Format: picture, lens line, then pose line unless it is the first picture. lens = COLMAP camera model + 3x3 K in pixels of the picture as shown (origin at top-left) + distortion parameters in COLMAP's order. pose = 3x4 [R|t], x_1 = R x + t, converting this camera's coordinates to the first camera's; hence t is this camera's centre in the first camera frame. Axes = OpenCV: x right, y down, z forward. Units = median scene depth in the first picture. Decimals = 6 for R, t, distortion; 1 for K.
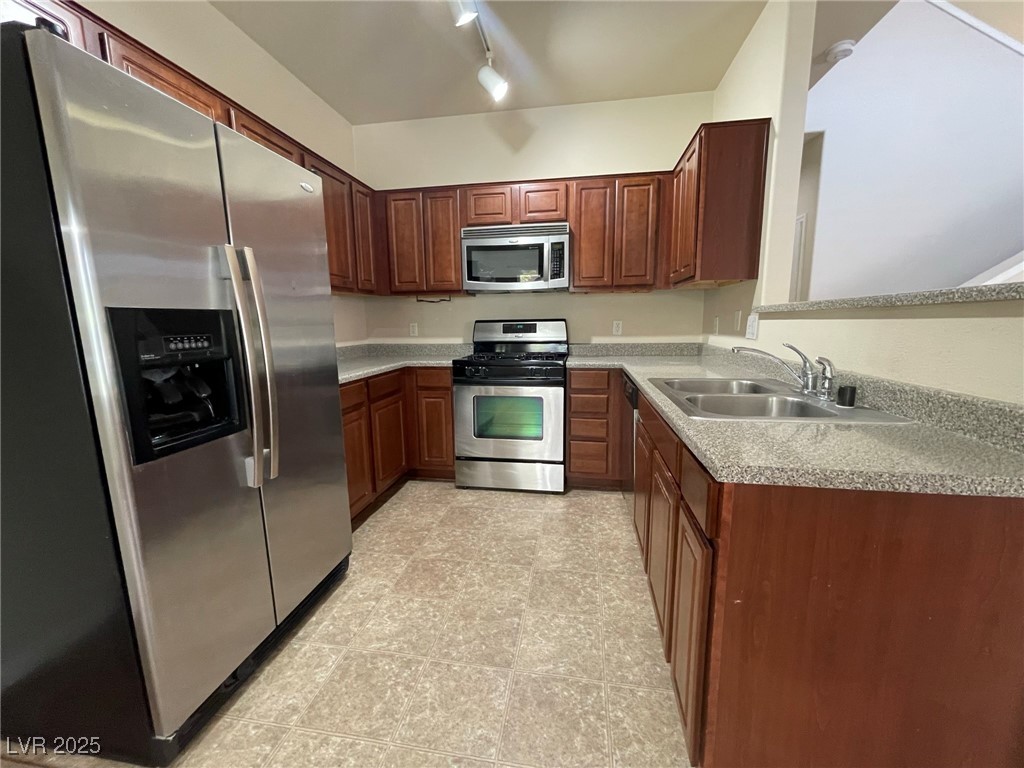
lens RADIAL K [[416.6, 0, 508.3], [0, 416.6, 386.0], [0, 0, 1]] dist [-0.000383, 0.000519]
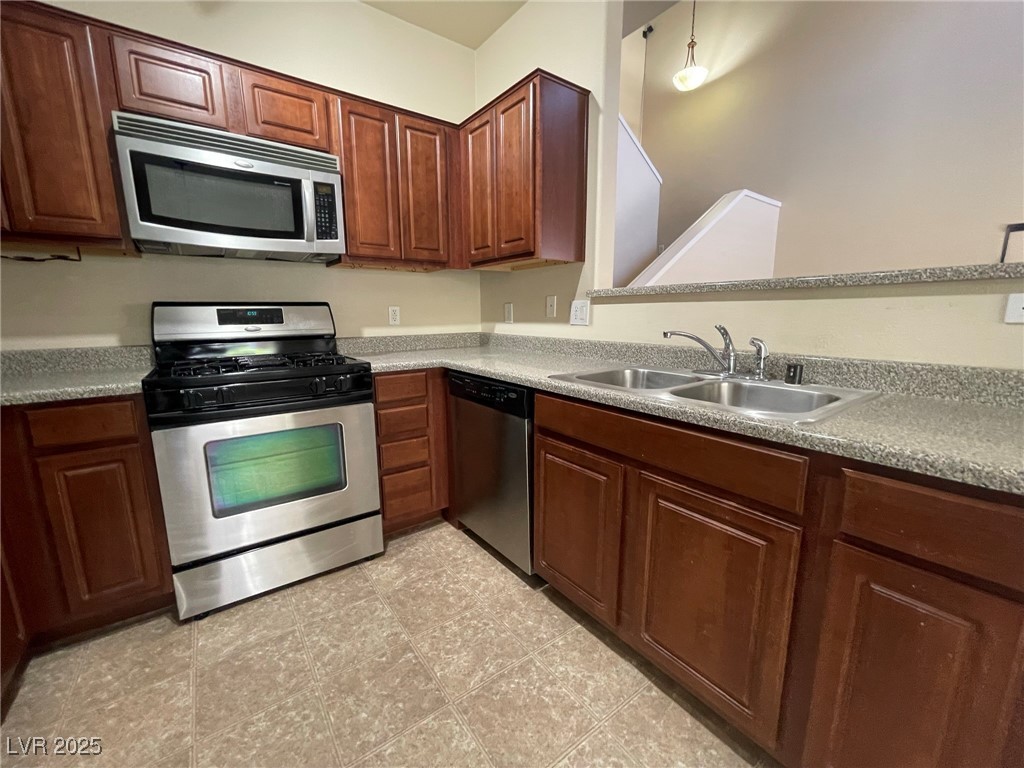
lens RADIAL K [[416.6, 0, 508.3], [0, 416.6, 386.0], [0, 0, 1]] dist [-0.000383, 0.000519]
pose [[0.694010, -0.118450, 0.710155, -0.183005], [0.107922, 0.992344, 0.060050, -0.038193], [-0.711831, 0.034966, 0.701480, 0.351758]]
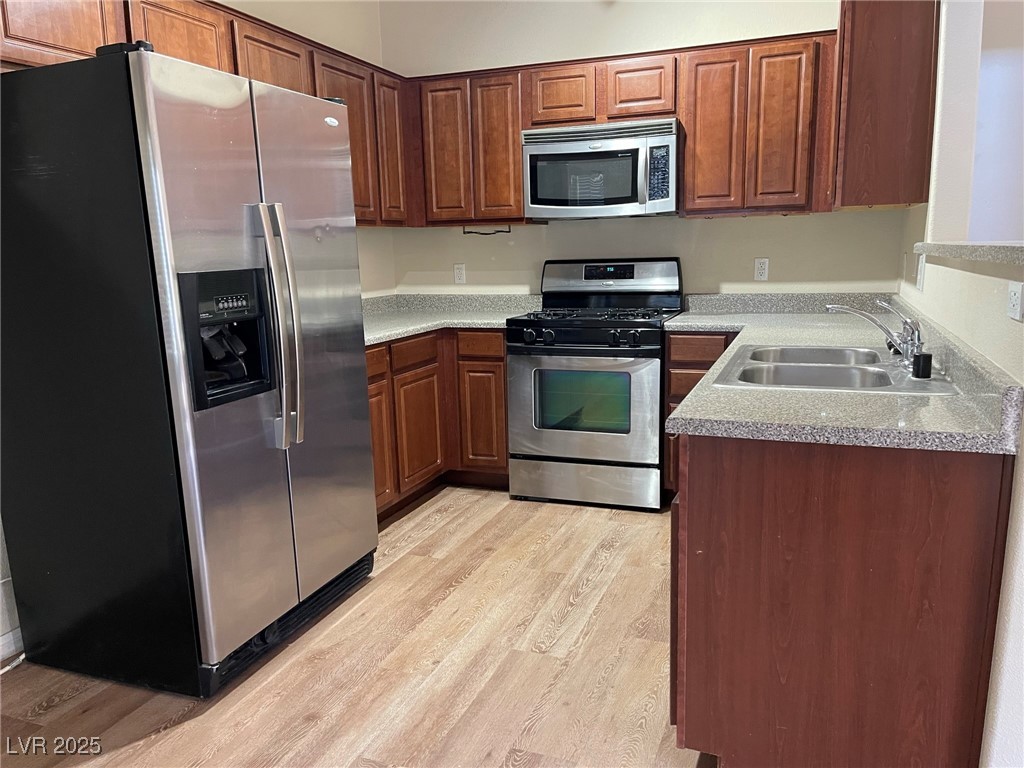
lens RADIAL K [[781.0, 0, 520.0], [0, 781.0, 386.7], [0, 0, 1]] dist [0.080979, -0.085810]
pose [[0.981999, 0.022593, -0.187528, 0.146616], [-0.017485, 0.999431, 0.028845, 0.015529], [0.188073, -0.025047, 0.981836, -0.322944]]
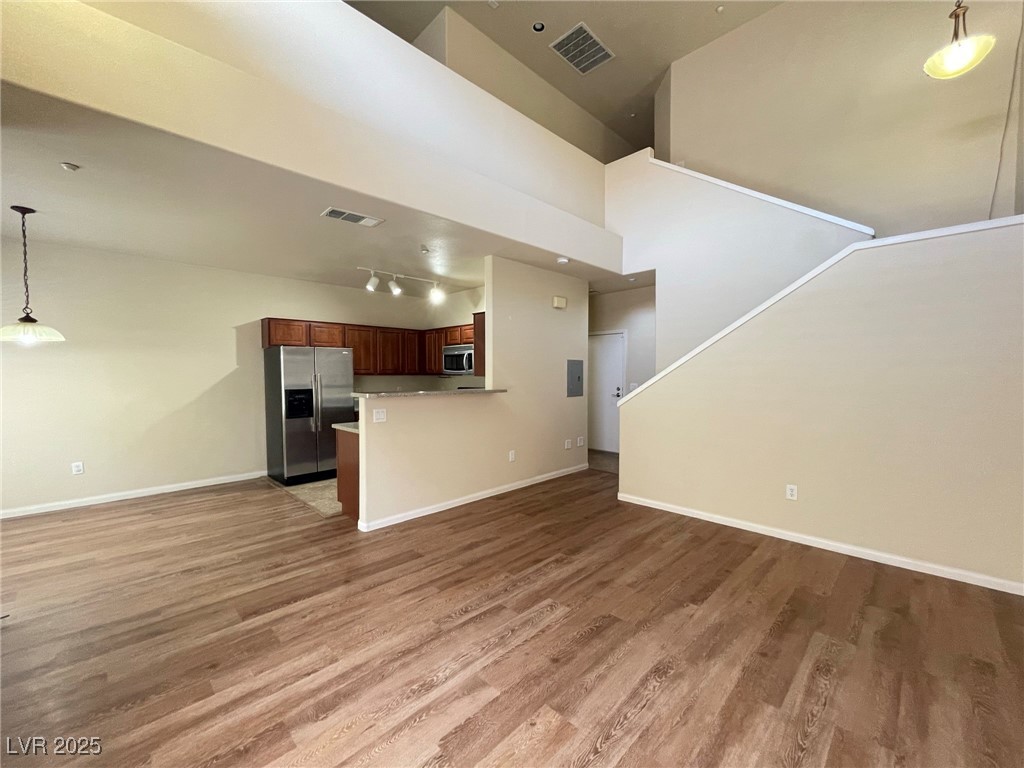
lens RADIAL K [[416.6, 0, 508.3], [0, 416.6, 386.0], [0, 0, 1]] dist [-0.000383, 0.000519]
pose [[0.814517, 0.031196, -0.579301, 1.520150], [-0.099361, 0.991300, -0.086322, -0.016671], [0.571568, 0.127871, 0.810530, -0.586337]]
